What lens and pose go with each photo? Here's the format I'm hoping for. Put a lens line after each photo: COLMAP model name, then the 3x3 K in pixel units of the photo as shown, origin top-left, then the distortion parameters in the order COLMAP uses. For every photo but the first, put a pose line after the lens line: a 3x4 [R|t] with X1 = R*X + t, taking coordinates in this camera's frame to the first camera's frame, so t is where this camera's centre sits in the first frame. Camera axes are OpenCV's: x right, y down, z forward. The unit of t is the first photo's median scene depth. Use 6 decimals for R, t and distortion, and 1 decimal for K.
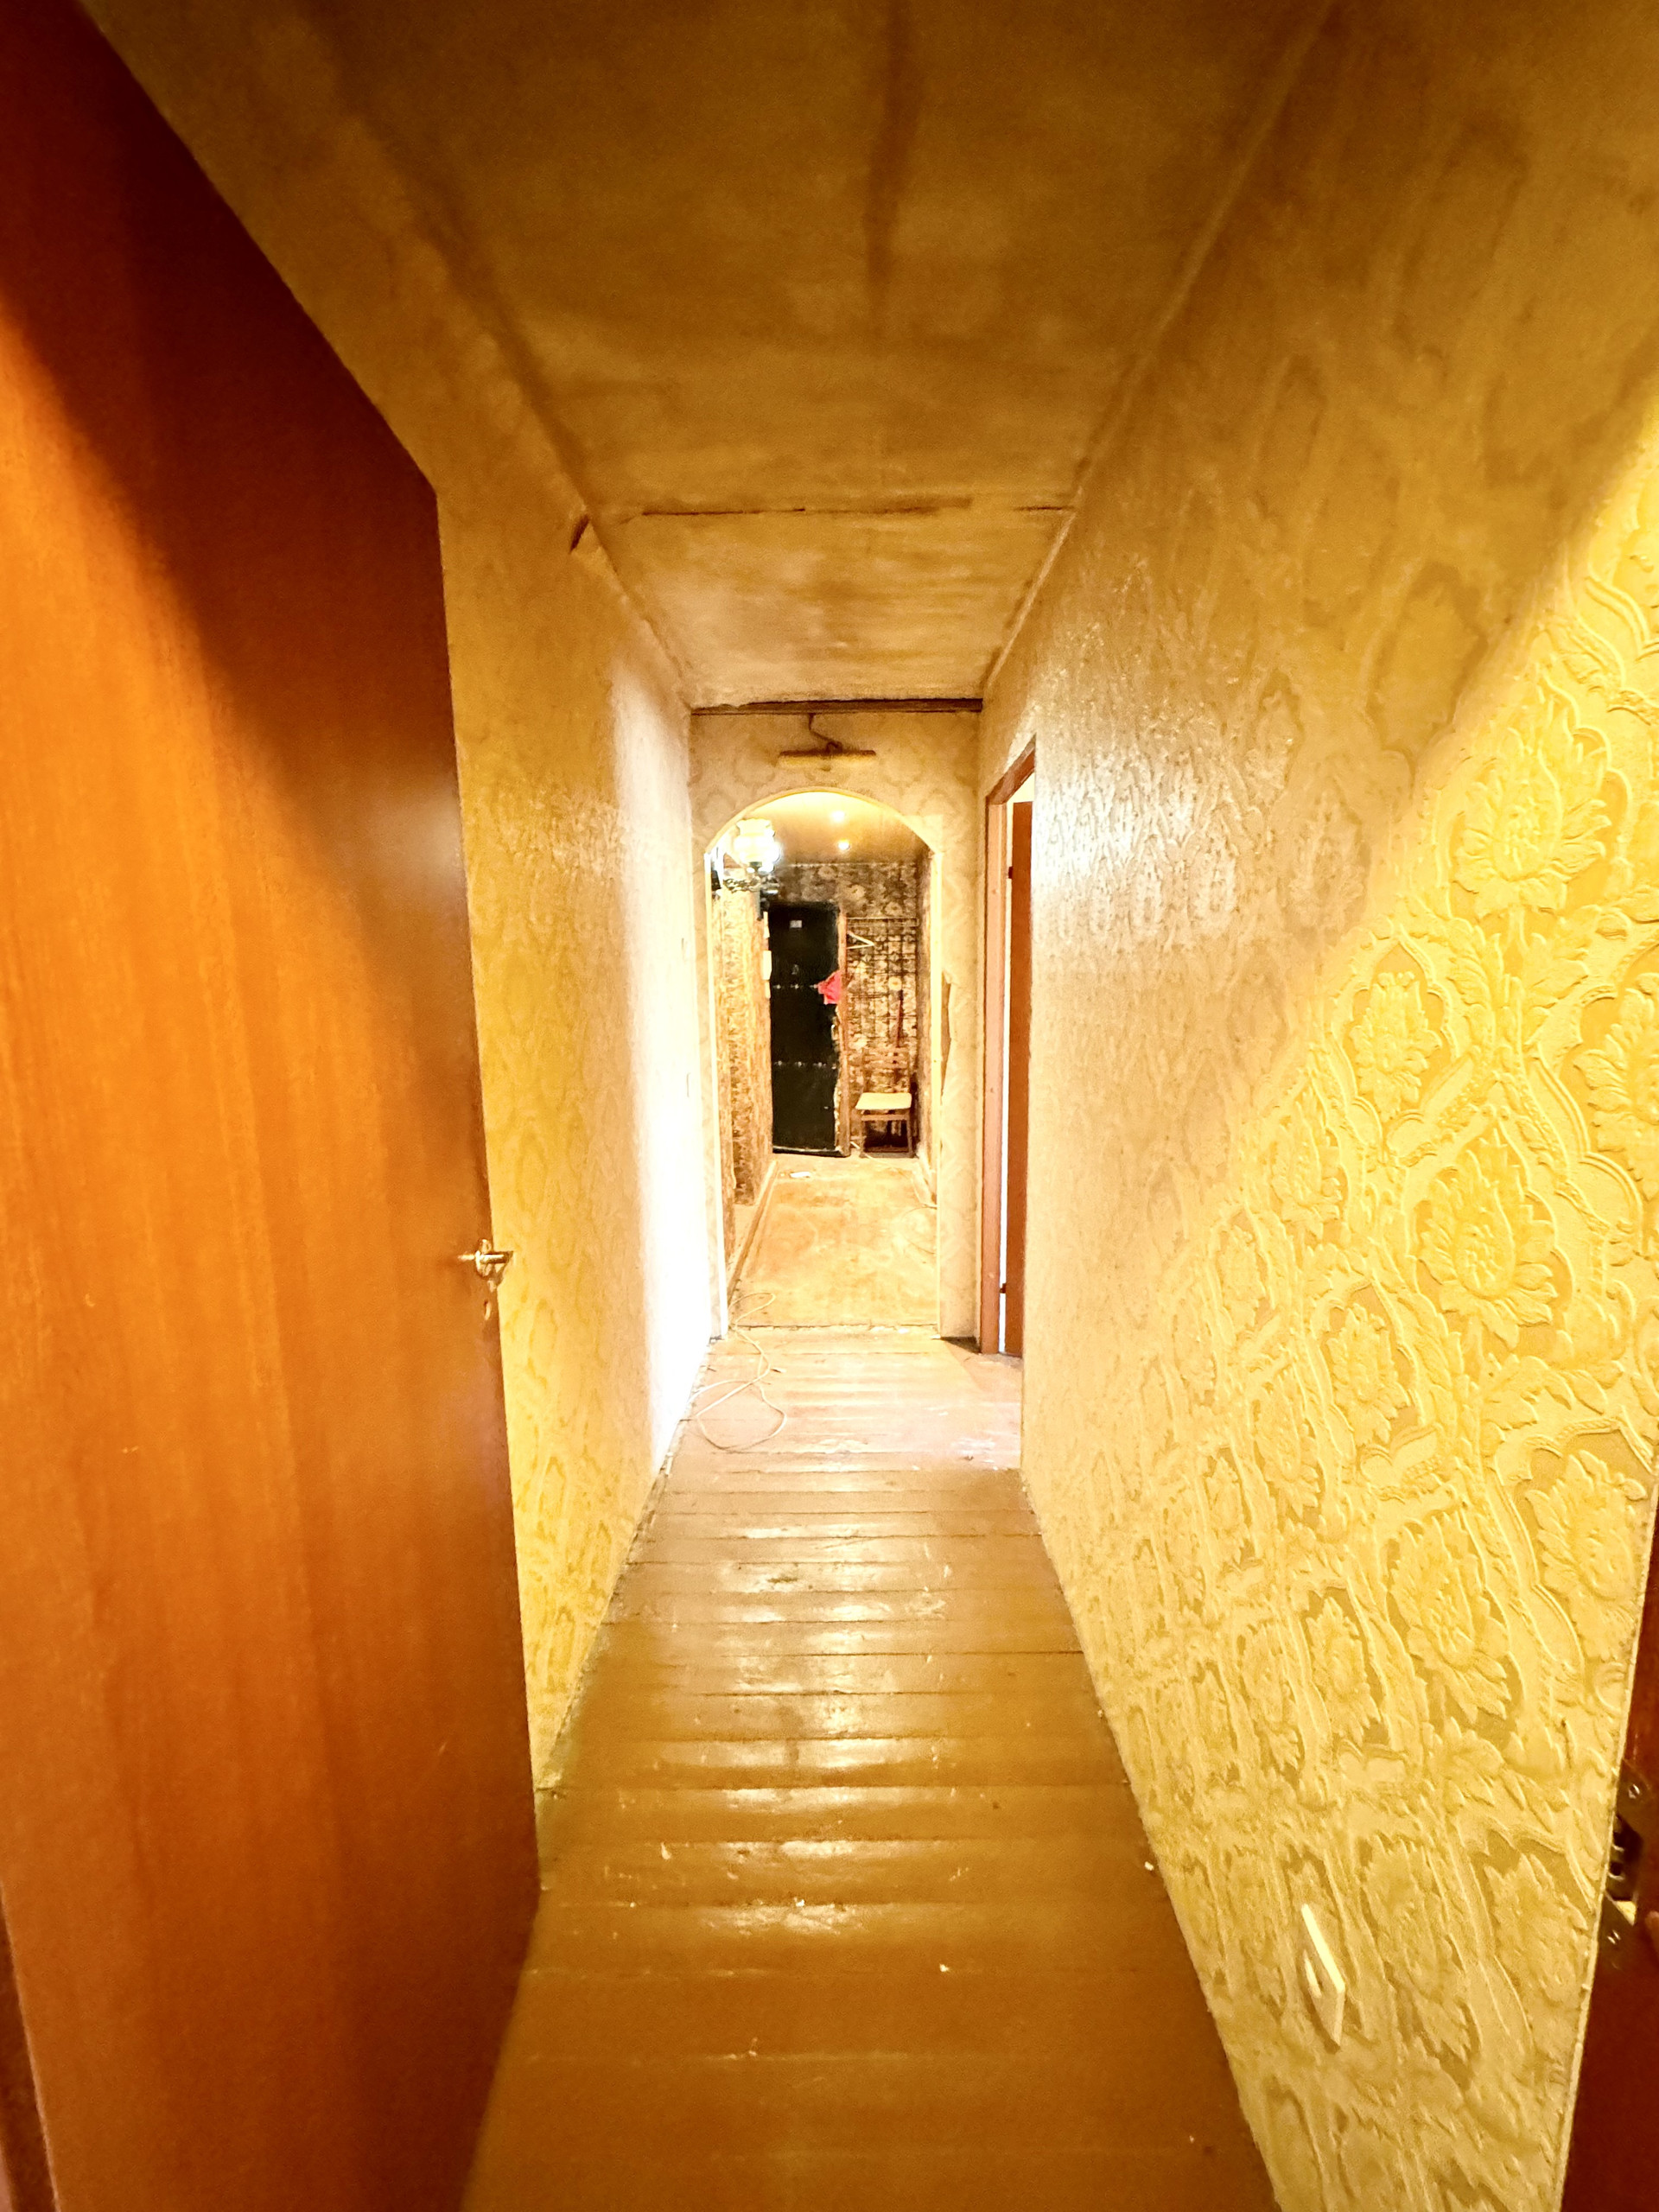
lens RADIAL K [[883.9, 0, 825.0], [0, 883.9, 1102.2], [0, 0, 1]] dist [0.000023, 0.000281]
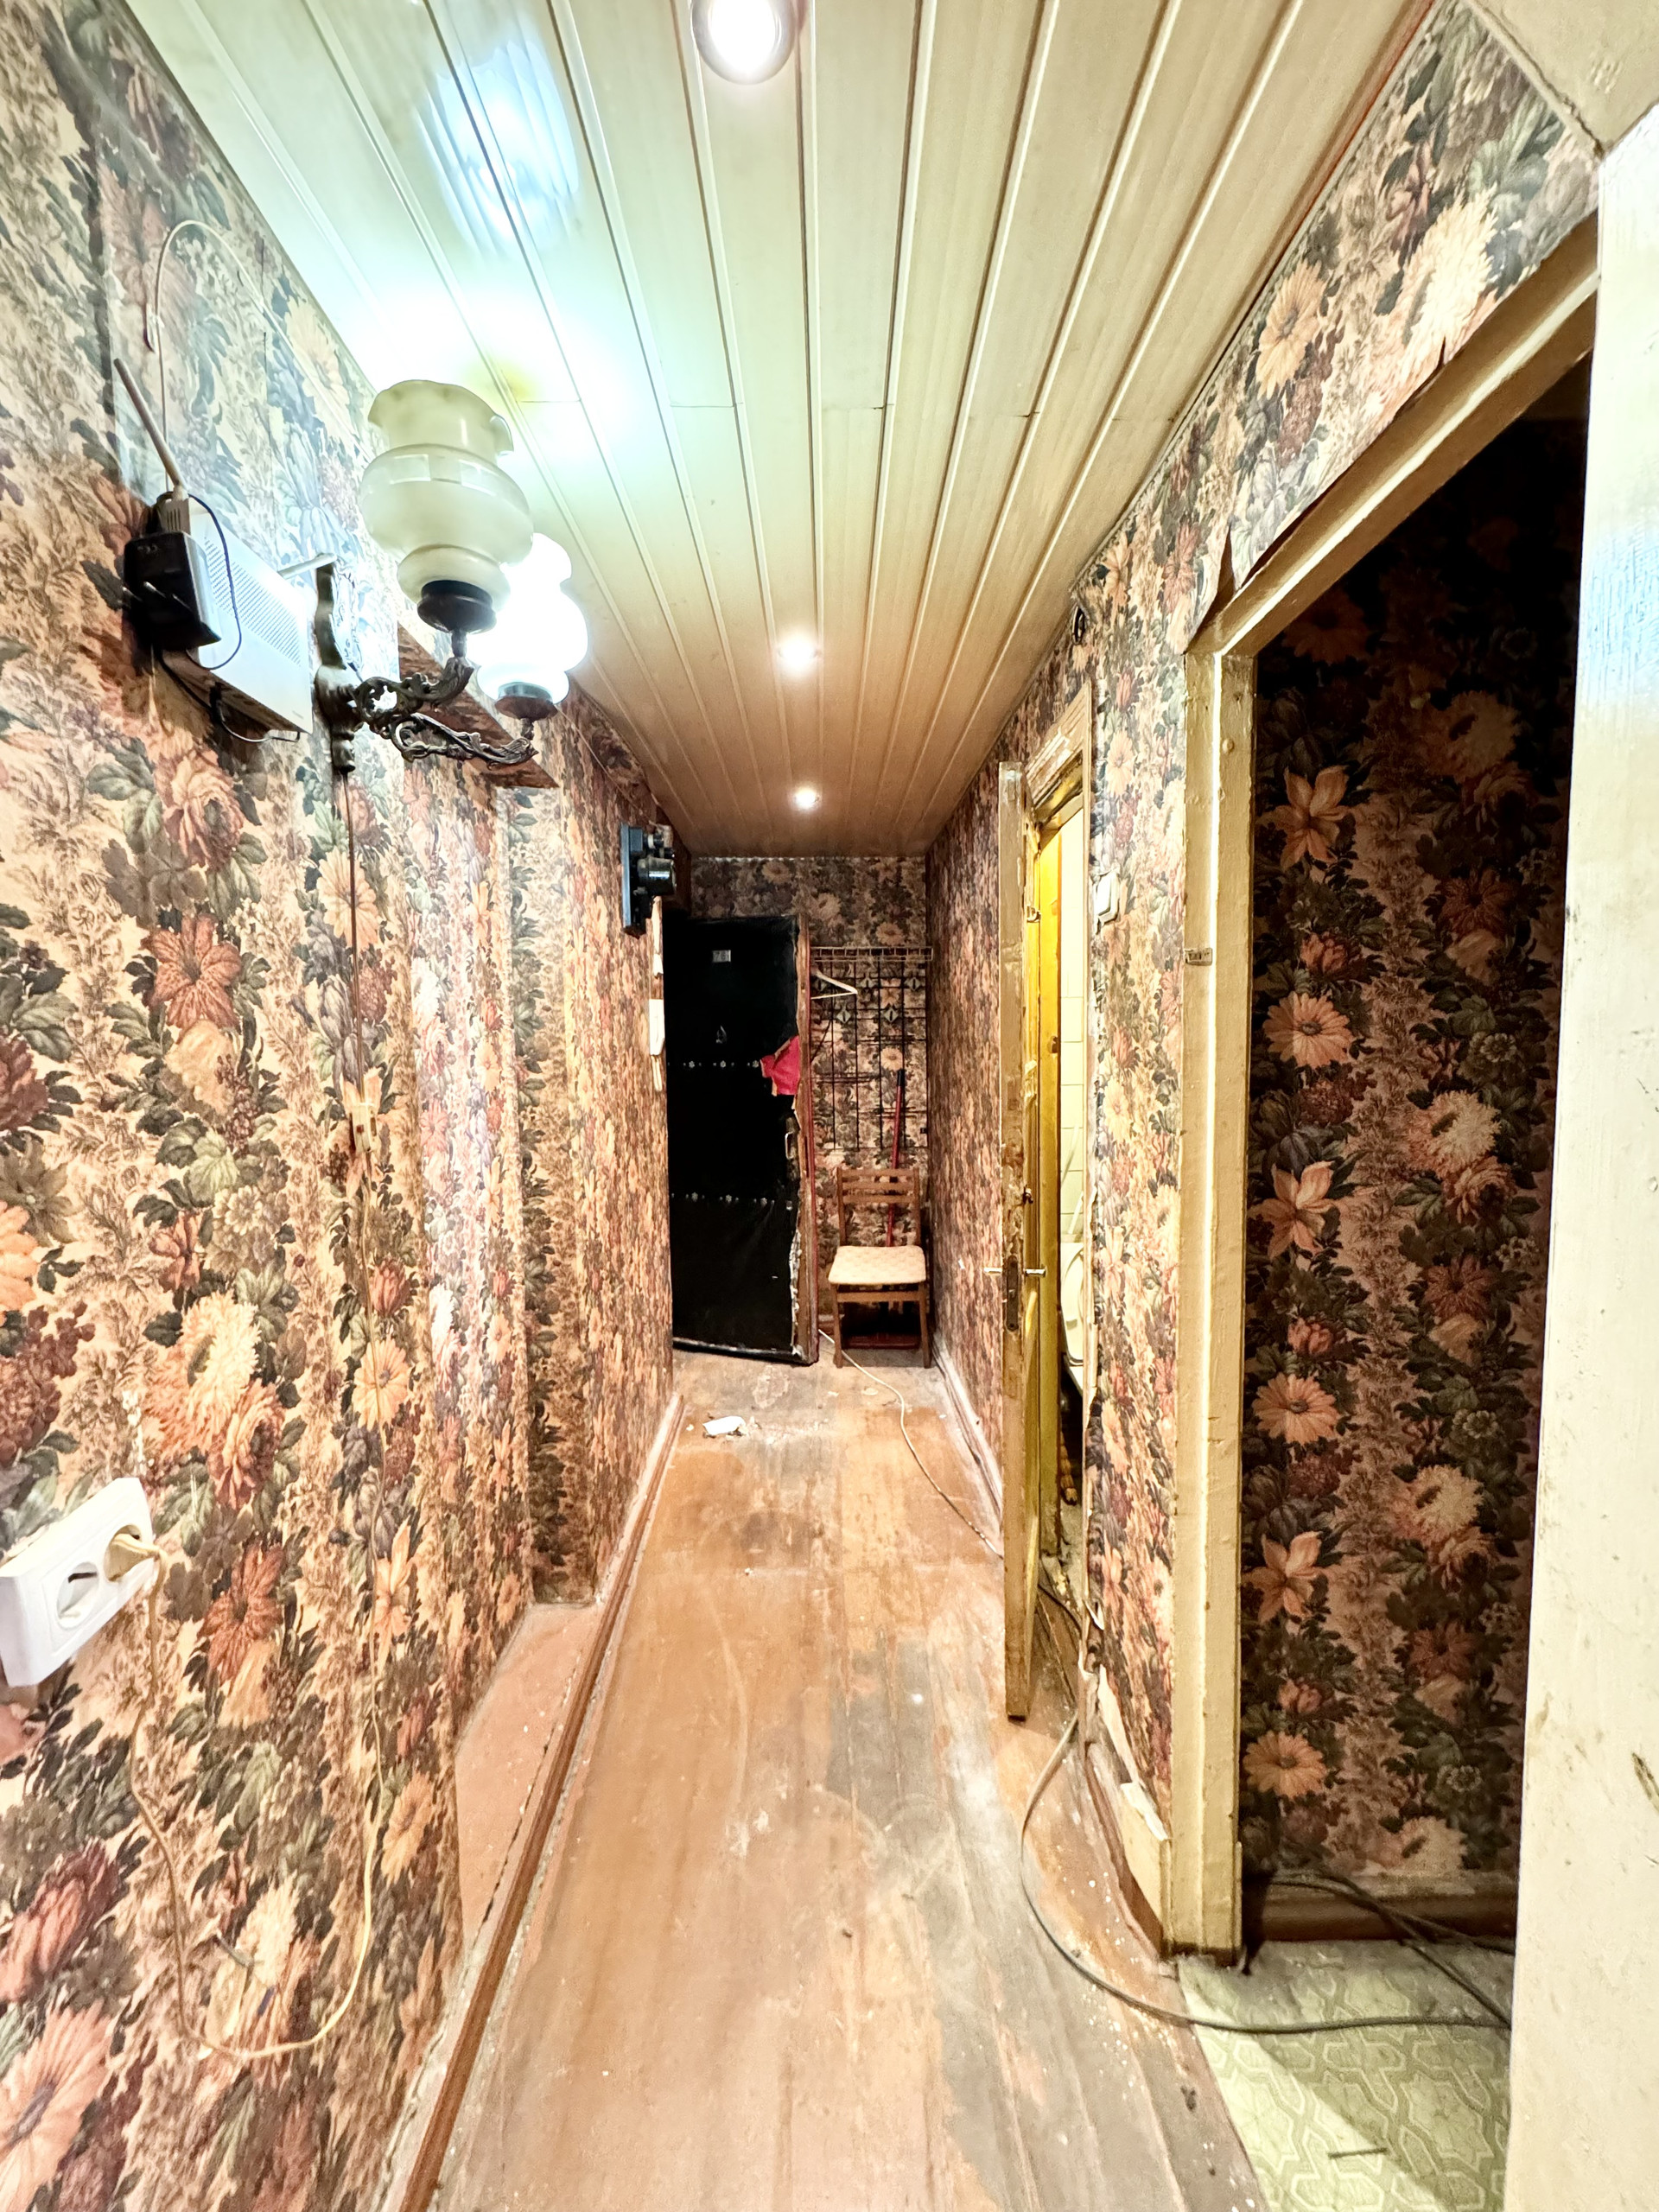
lens RADIAL K [[883.9, 0, 845.3], [0, 883.9, 1093.6], [0, 0, 1]] dist [0.000023, 0.000281]
pose [[0.997289, -0.001443, 0.073568, 0.004480], [0.007262, 0.996857, -0.078892, -0.065266], [-0.073223, 0.079212, 0.994165, 0.422836]]
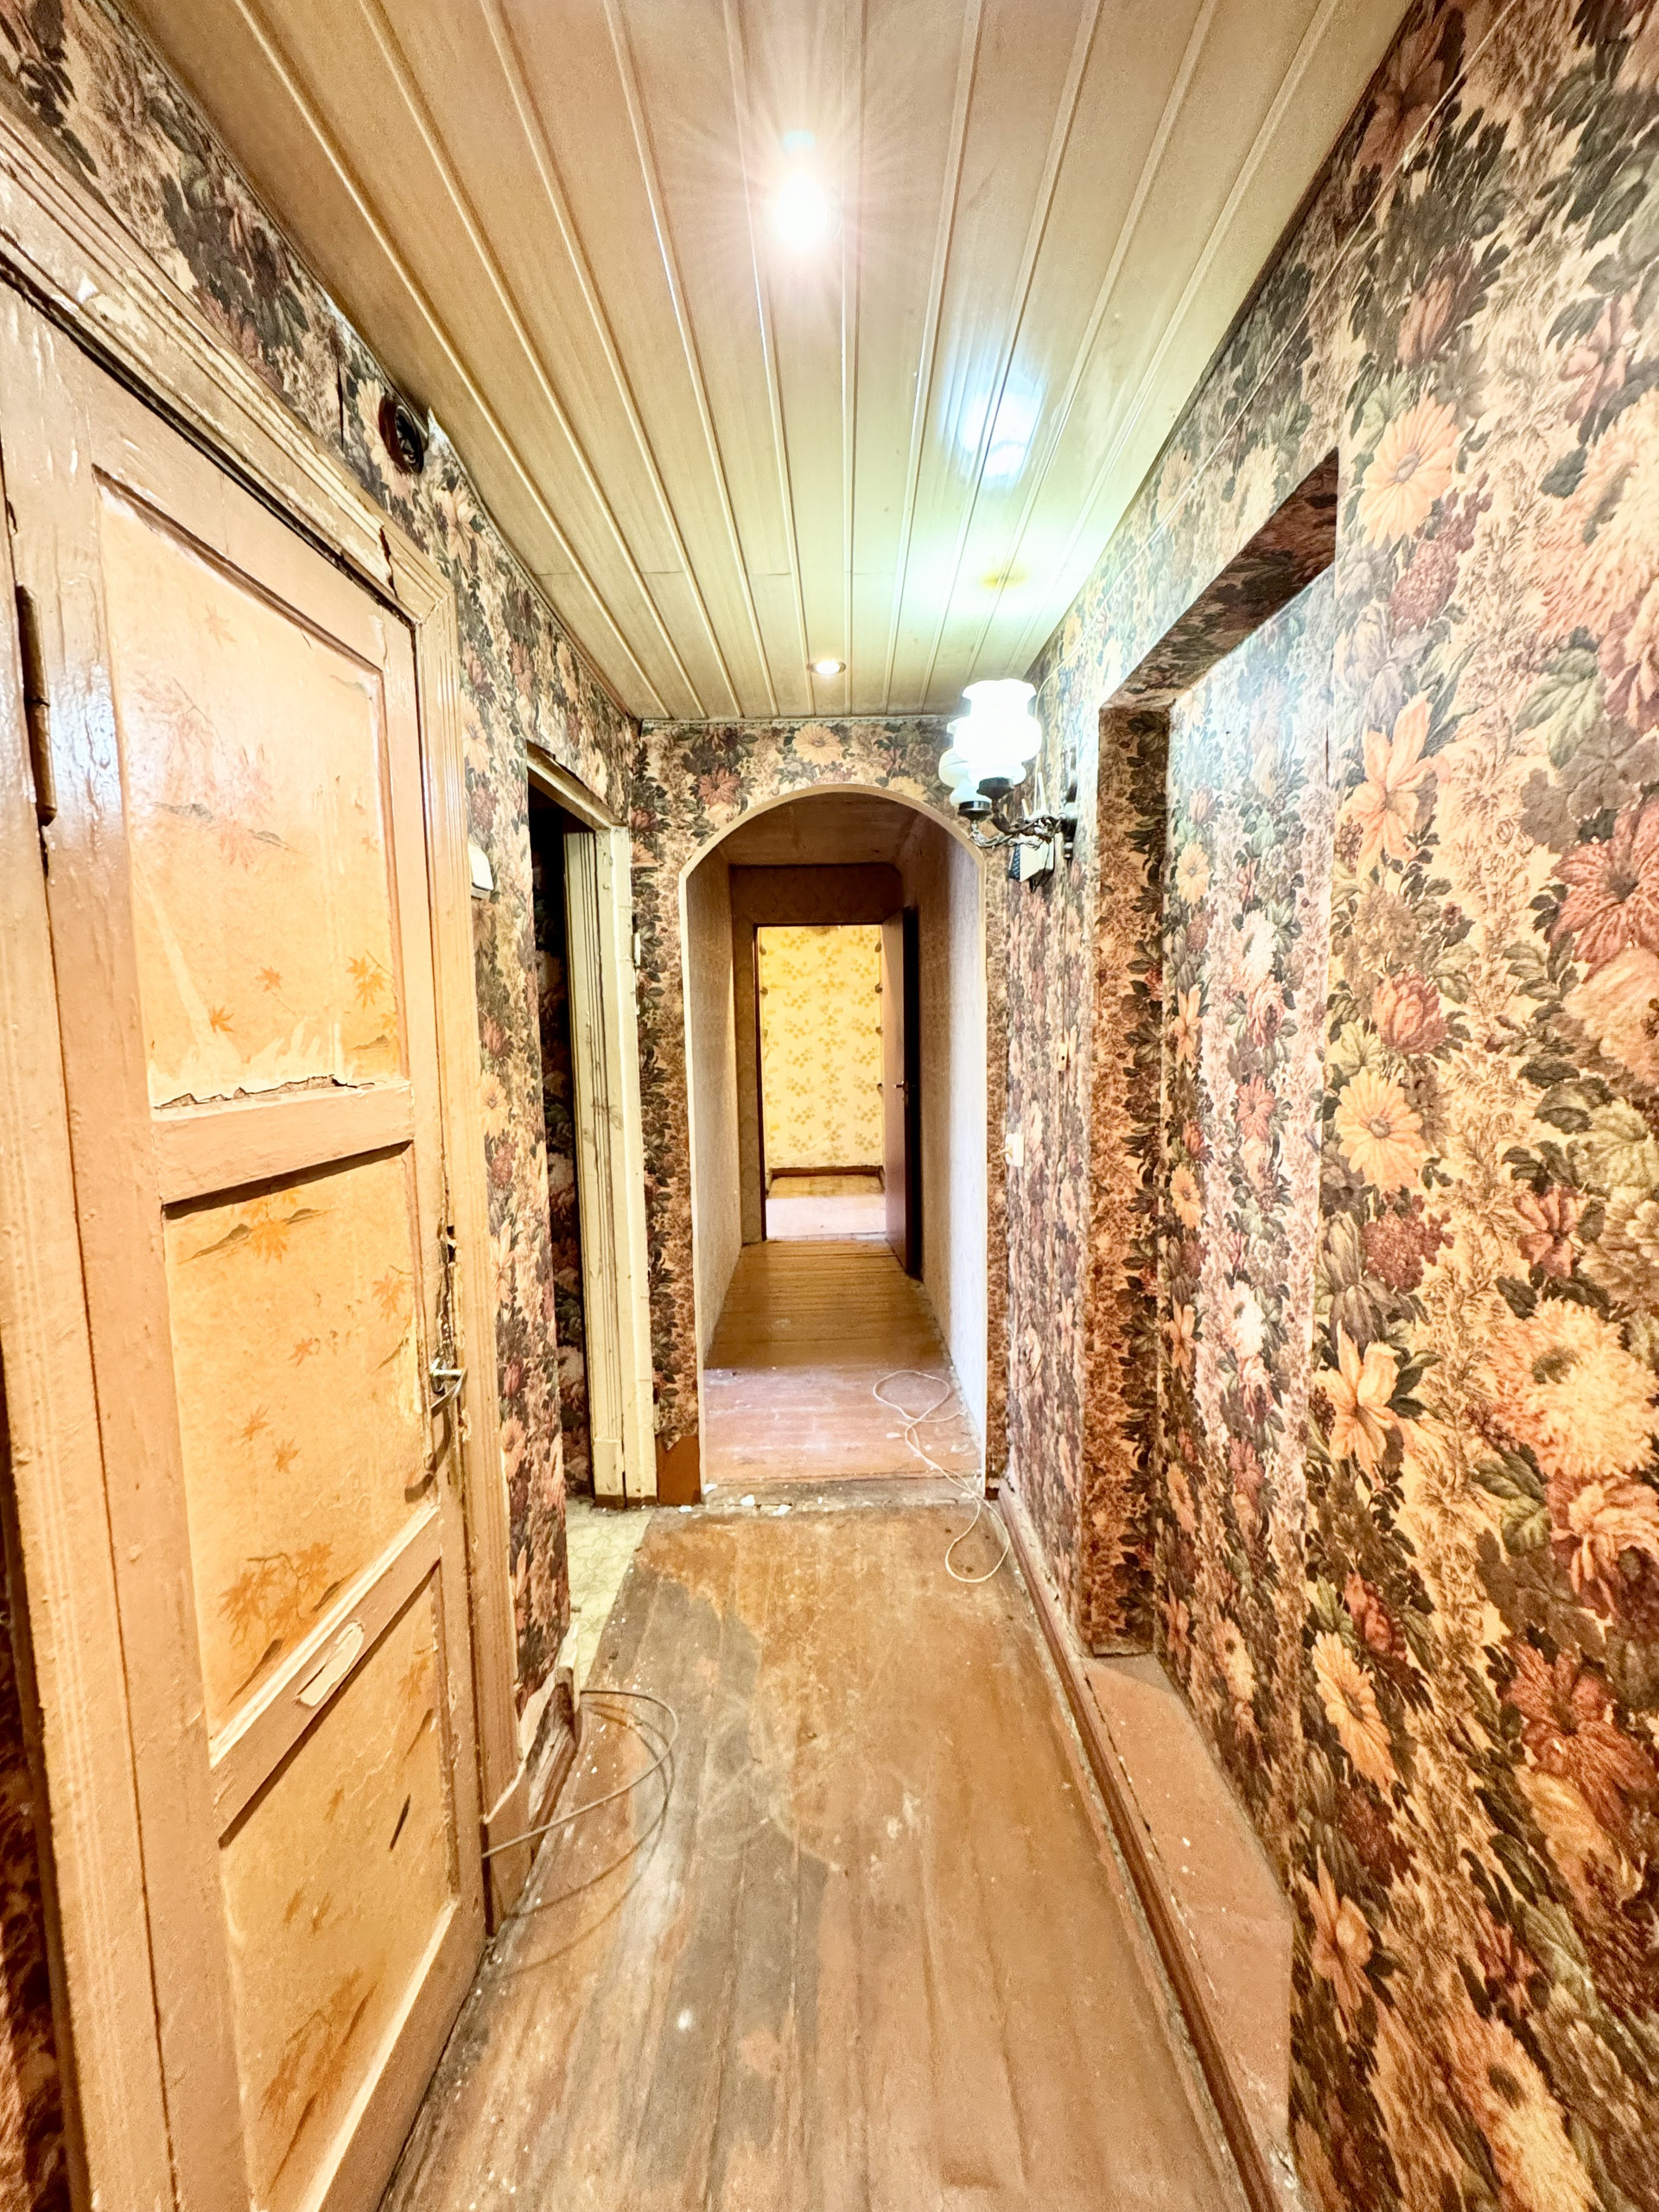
lens RADIAL K [[883.9, 0, 823.3], [0, 883.9, 1124.8], [0, 0, 1]] dist [0.000023, 0.000281]
pose [[-0.998909, 0.042935, -0.018352, 0.013483], [0.036613, 0.964151, 0.262817, -0.123214], [0.028979, 0.261859, -0.964671, 0.842643]]
